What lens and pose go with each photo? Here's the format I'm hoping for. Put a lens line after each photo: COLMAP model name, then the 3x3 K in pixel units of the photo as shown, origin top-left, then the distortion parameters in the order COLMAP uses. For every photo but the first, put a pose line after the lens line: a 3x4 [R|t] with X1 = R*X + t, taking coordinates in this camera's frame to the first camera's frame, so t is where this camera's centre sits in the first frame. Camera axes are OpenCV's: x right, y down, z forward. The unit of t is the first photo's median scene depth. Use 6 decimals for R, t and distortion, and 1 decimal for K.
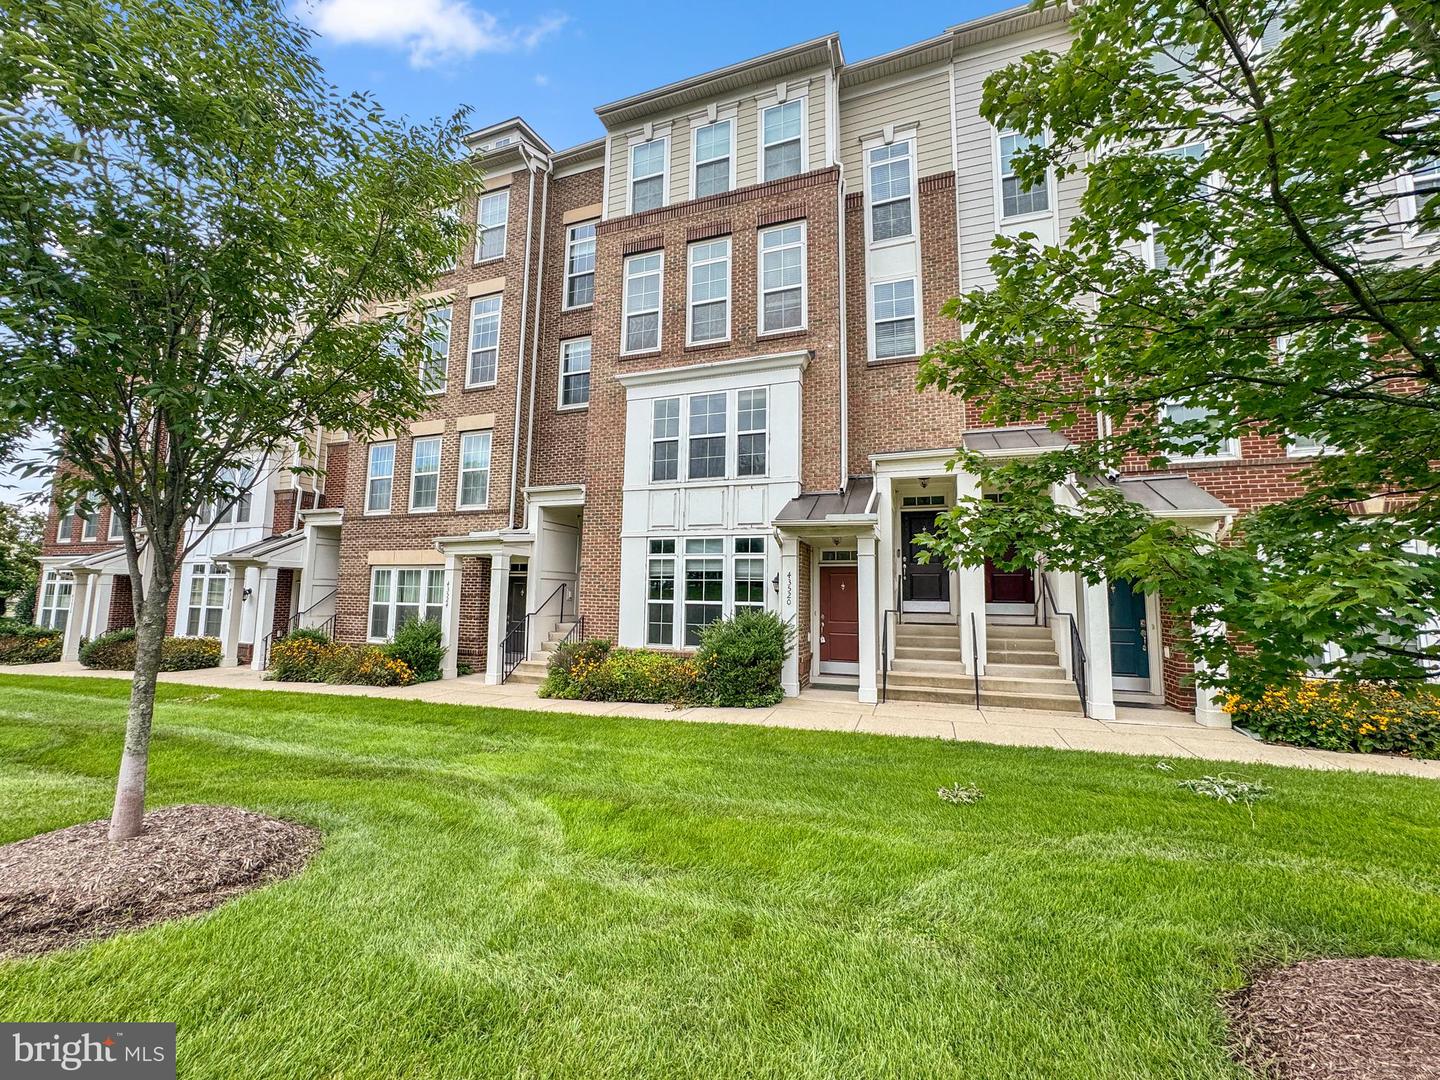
lens RADIAL K [[586.2, 0, 722.4], [0, 586.2, 536.7], [0, 0, 1]] dist [-0.034744, 0.014997]
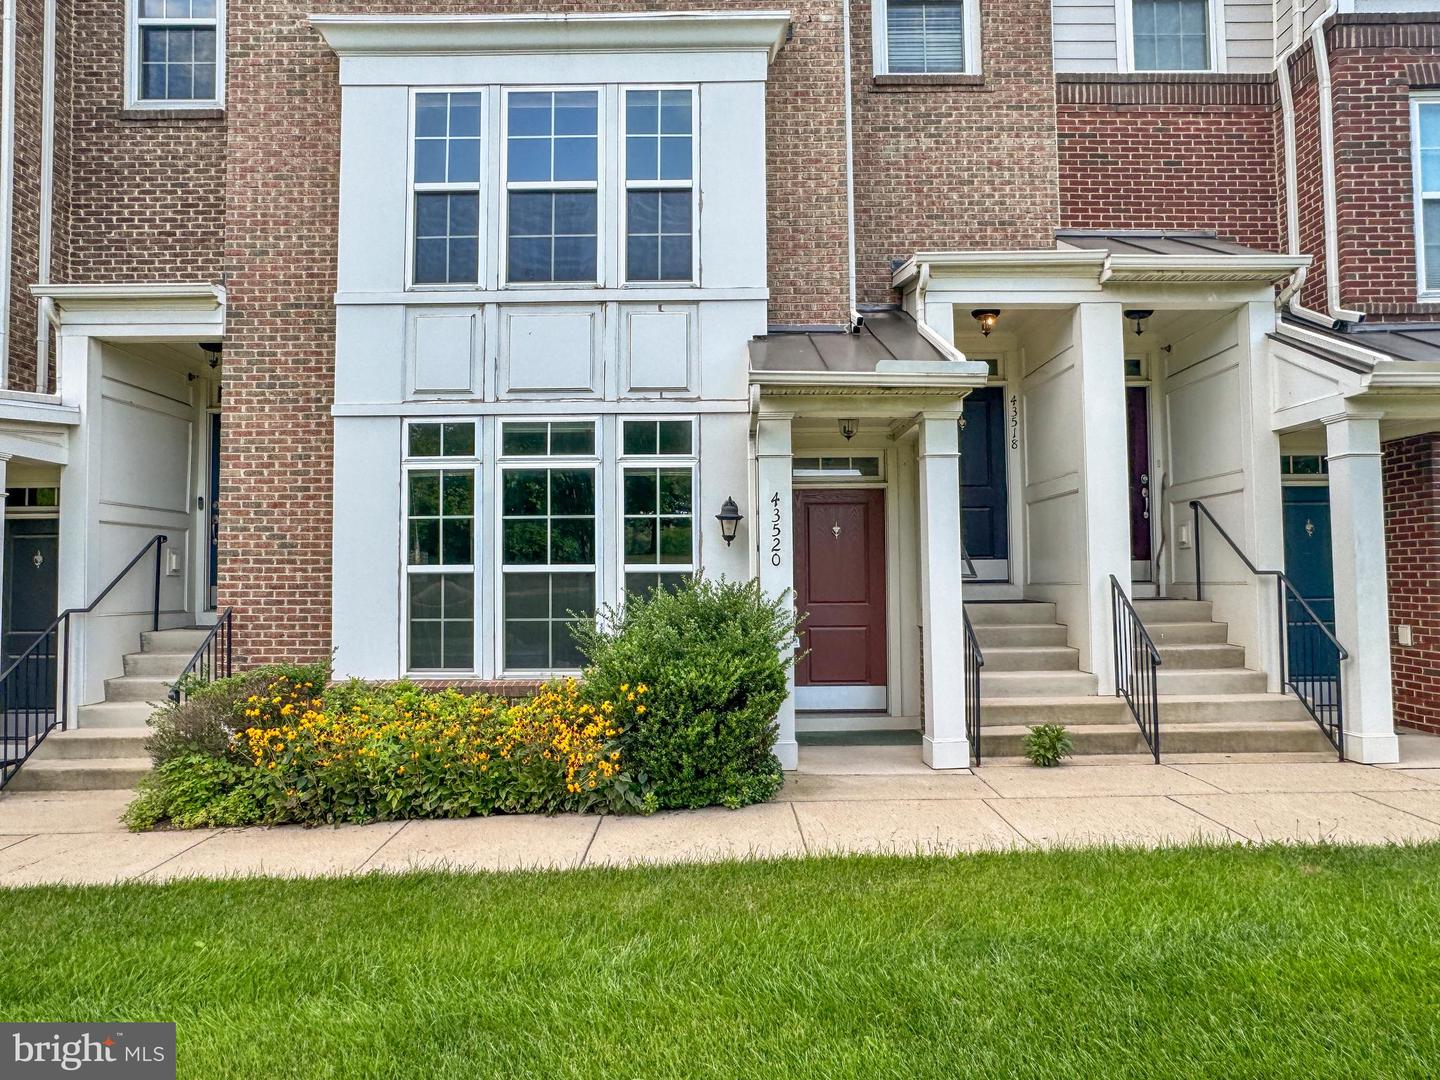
lens RADIAL K [[946.9, 0, 720.0], [0, 946.9, 540.0], [0, 0, 1]] dist [-0.082483, 0.084300]
pose [[0.937833, -0.007733, 0.347002, -0.150206], [-0.012891, 0.998286, 0.057088, 0.047866], [-0.346848, -0.058012, 0.936125, 0.293016]]
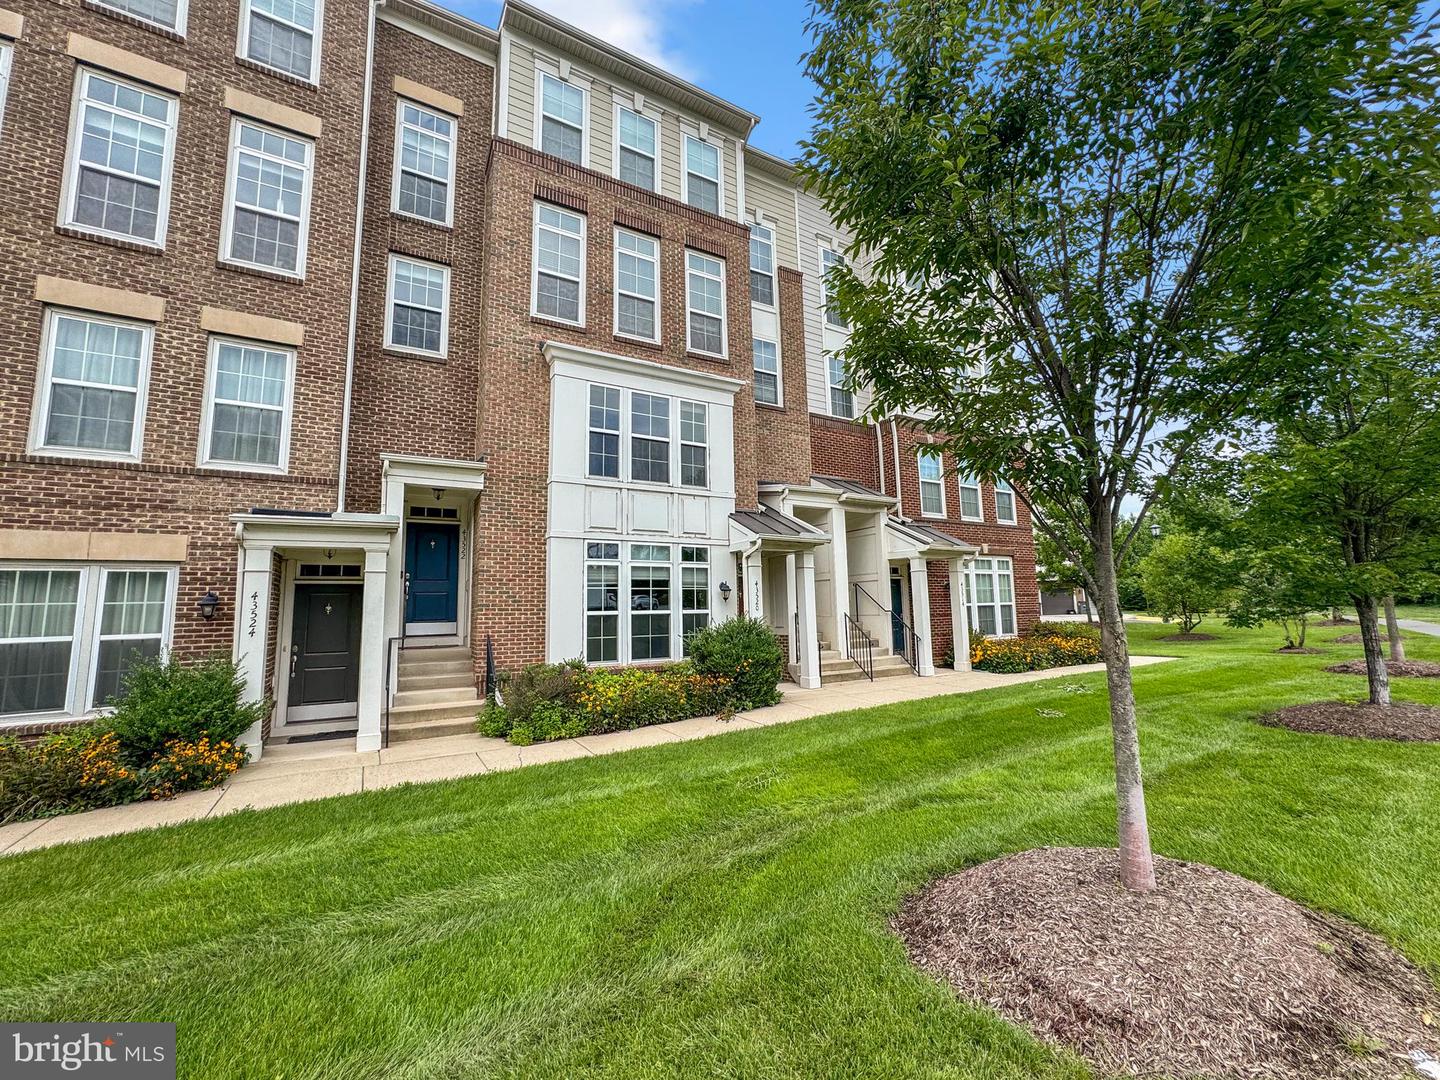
lens RADIAL K [[586.2, 0, 722.4], [0, 586.2, 536.7], [0, 0, 1]] dist [-0.034744, 0.014997]
pose [[0.638141, 0.068689, 0.766849, -0.668331], [-0.049564, 0.997611, -0.048114, 0.029108], [-0.768323, -0.007305, 0.640021, 0.295270]]
